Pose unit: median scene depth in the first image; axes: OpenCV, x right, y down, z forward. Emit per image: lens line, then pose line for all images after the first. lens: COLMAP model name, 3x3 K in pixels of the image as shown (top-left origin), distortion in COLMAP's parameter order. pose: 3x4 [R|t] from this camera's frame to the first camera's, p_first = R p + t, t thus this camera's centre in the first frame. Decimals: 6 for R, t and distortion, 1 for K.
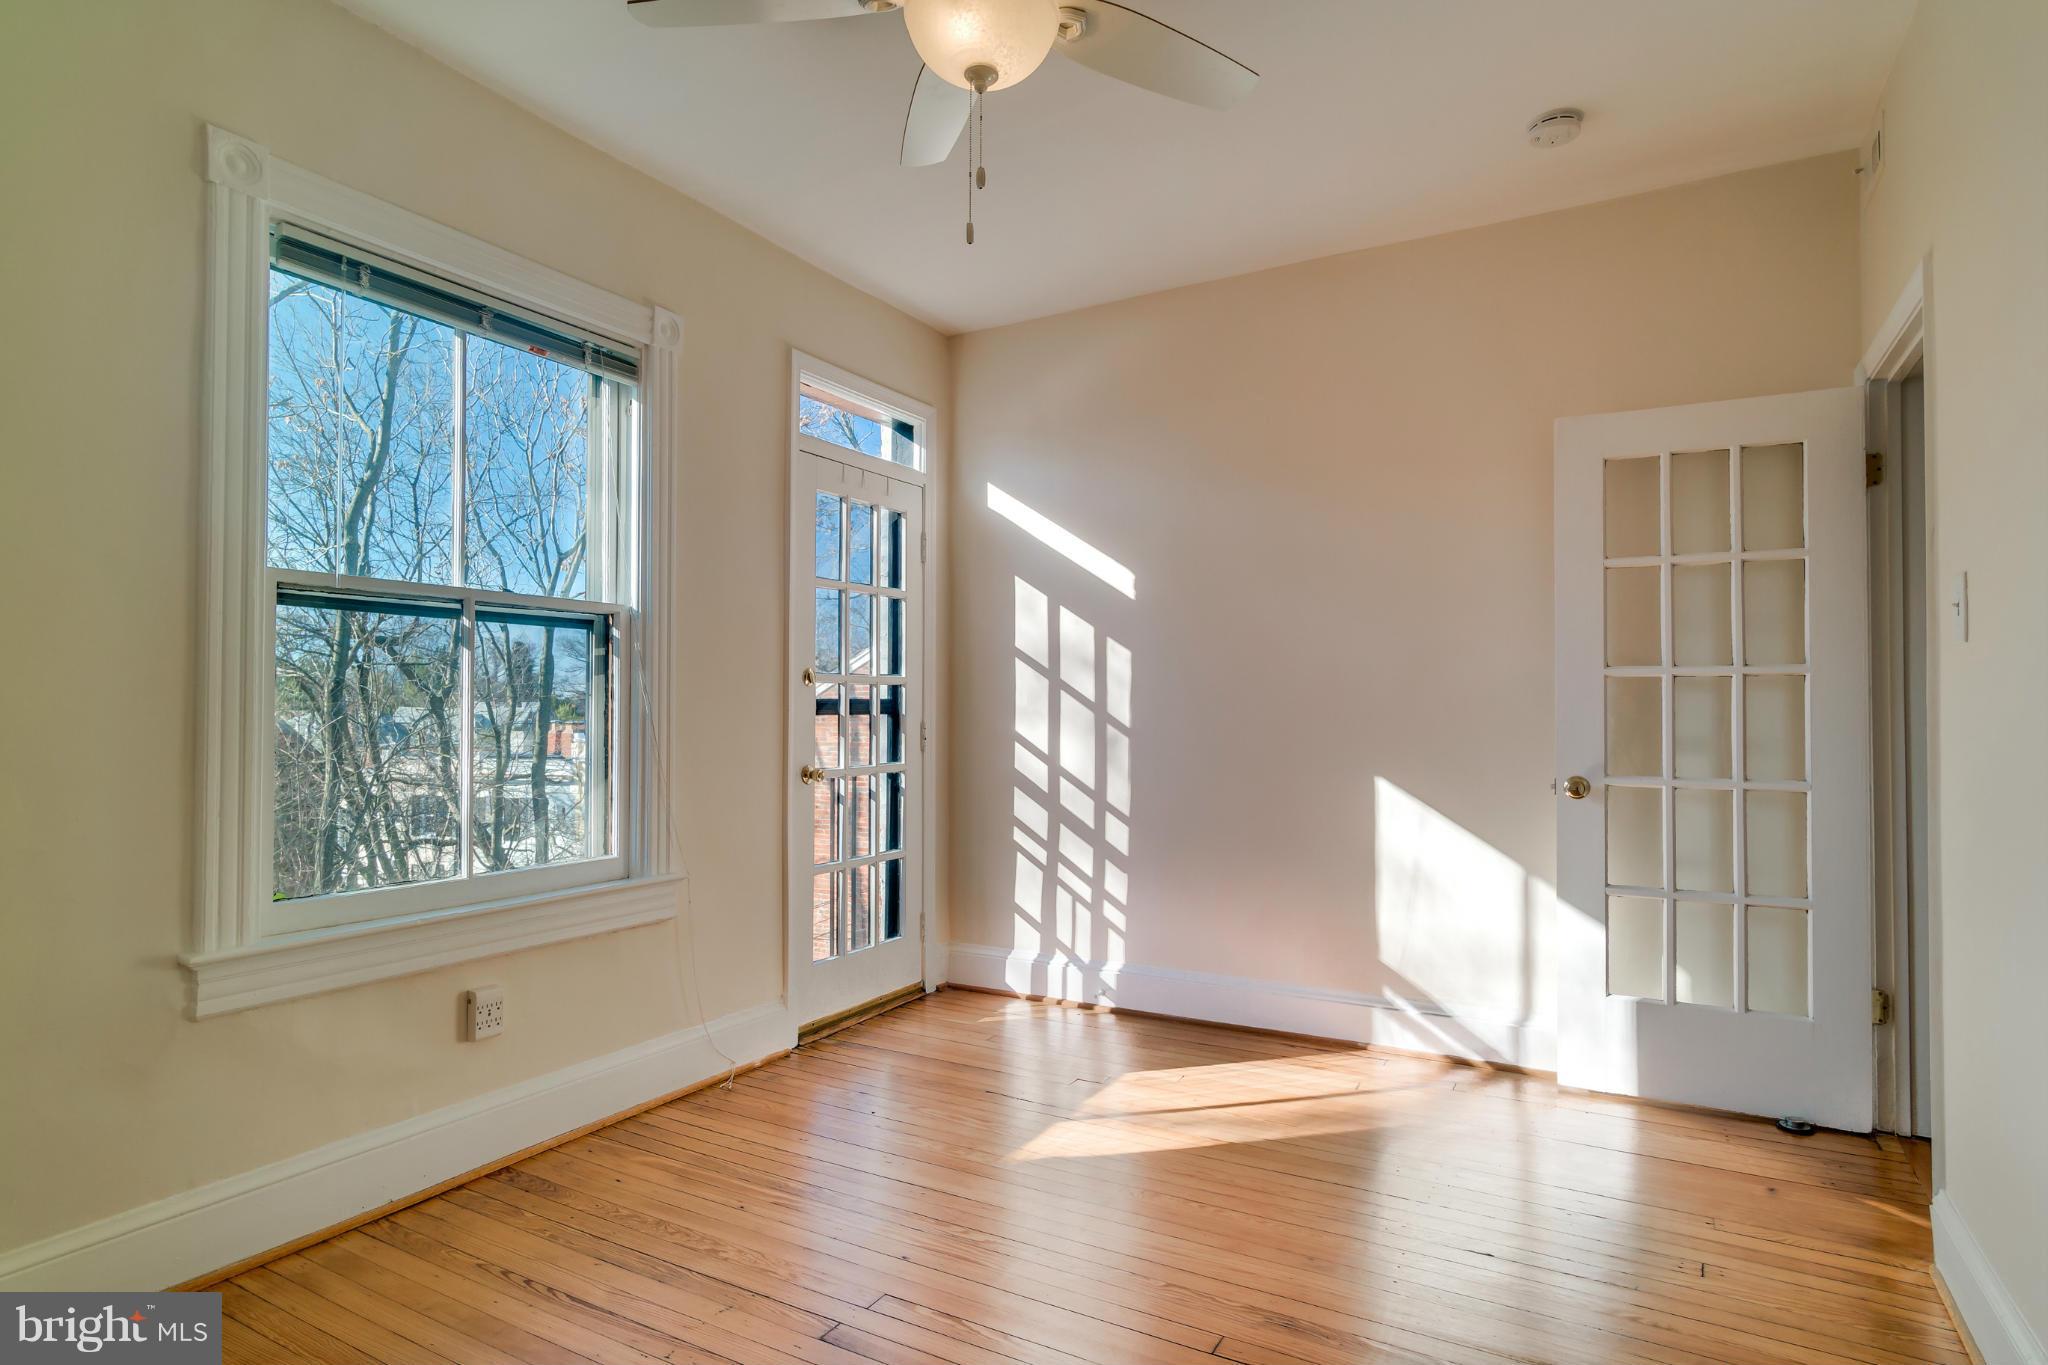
lens RADIAL K [[1104.5, 0, 1020.8], [0, 1104.5, 686.9], [0, 0, 1]] dist [-0.001322, 0.001143]
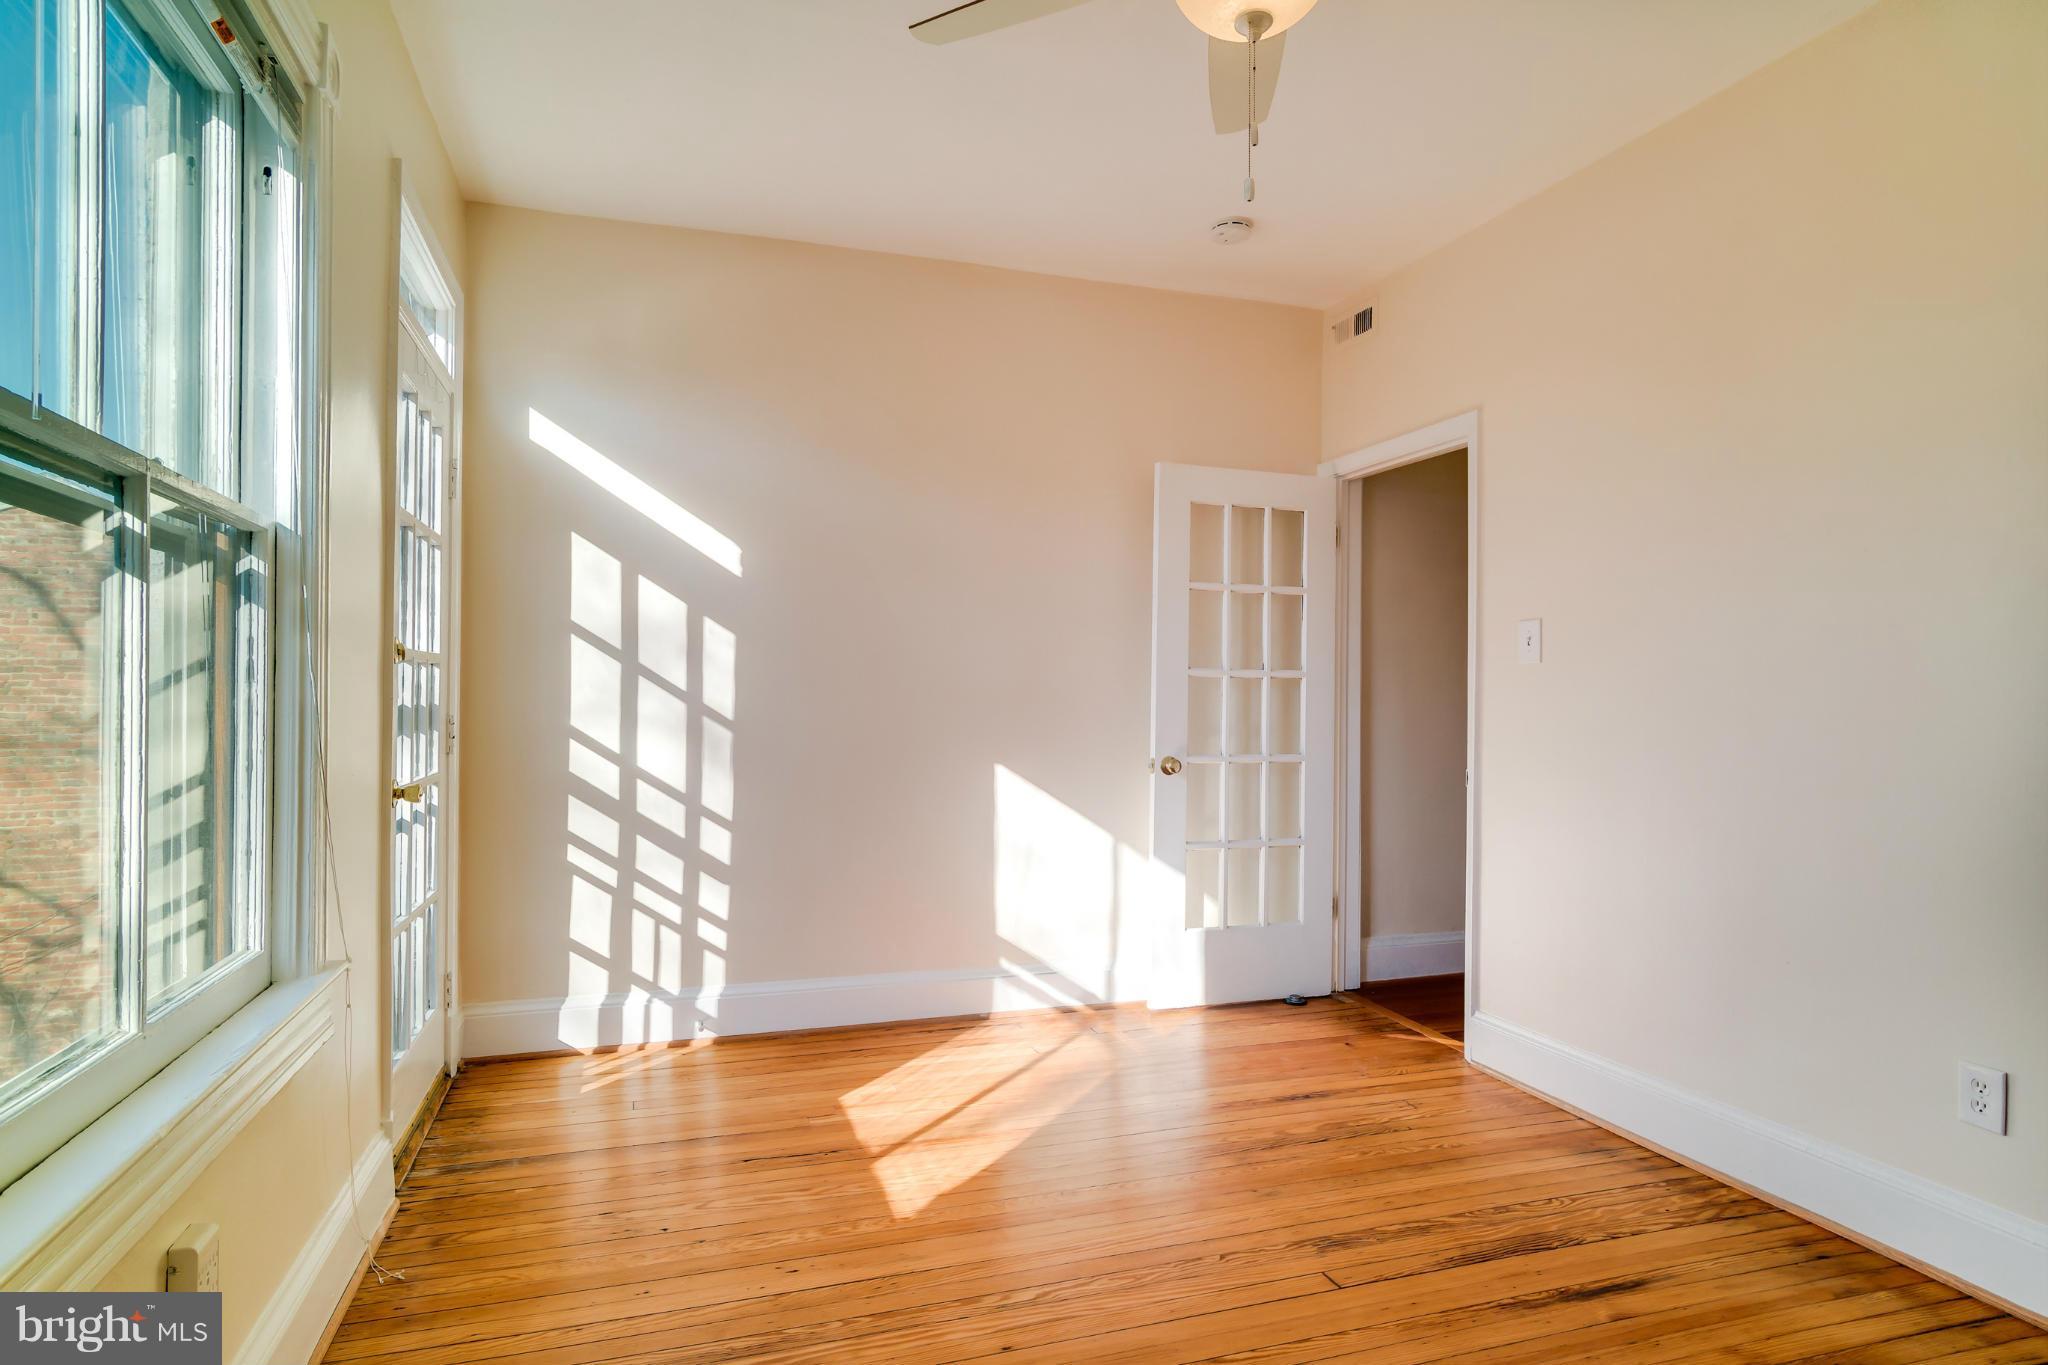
lens RADIAL K [[1083.9, 0, 1016.4], [0, 1083.9, 702.3], [0, 0, 1]] dist [-0.002842, 0.000132]
pose [[0.670719, 0.003535, 0.741703, -0.391400], [-0.021735, 0.999653, 0.014891, 0.004428], [-0.741393, -0.026108, 0.670563, 0.245263]]
